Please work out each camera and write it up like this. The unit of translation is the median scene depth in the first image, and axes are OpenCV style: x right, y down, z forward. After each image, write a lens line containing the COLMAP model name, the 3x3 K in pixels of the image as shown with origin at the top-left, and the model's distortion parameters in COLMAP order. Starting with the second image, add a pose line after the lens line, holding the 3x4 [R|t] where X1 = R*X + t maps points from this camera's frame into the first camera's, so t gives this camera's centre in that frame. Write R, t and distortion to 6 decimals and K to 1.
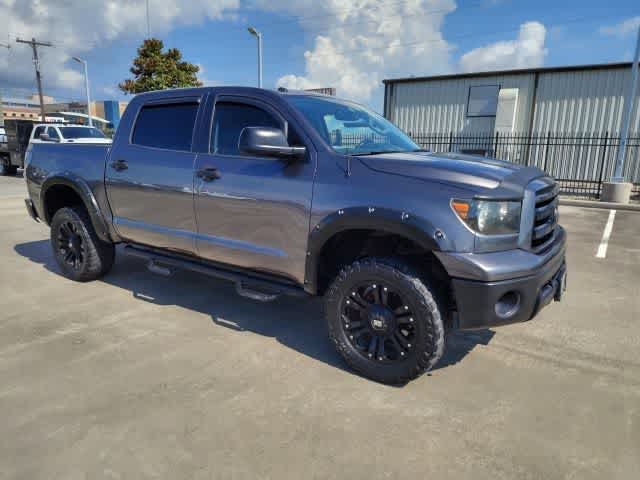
lens RADIAL K [[438.4, 0, 328.9], [0, 438.4, 238.9], [0, 0, 1]] dist [0.002012, -0.001407]
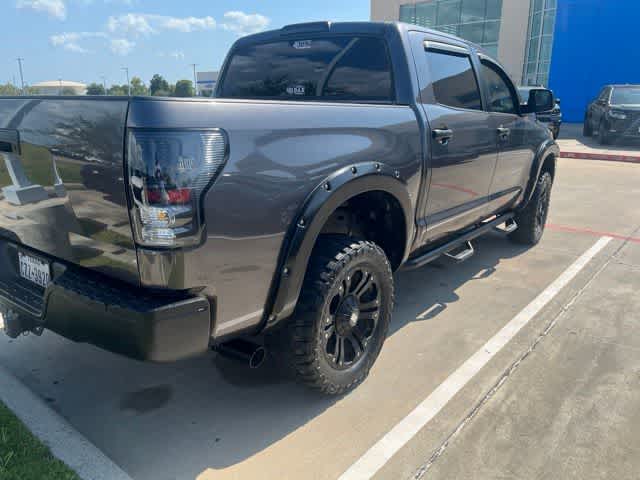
lens RADIAL K [[483.3, 0, 320.0], [0, 483.3, 240.0], [0, 0, 1]] dist [-0.002889, -0.002629]
pose [[0.087668, -0.269588, 0.958977, -1.385309], [0.206258, 0.946734, 0.247291, -0.259154], [-0.974563, 0.176117, 0.138603, 1.232456]]
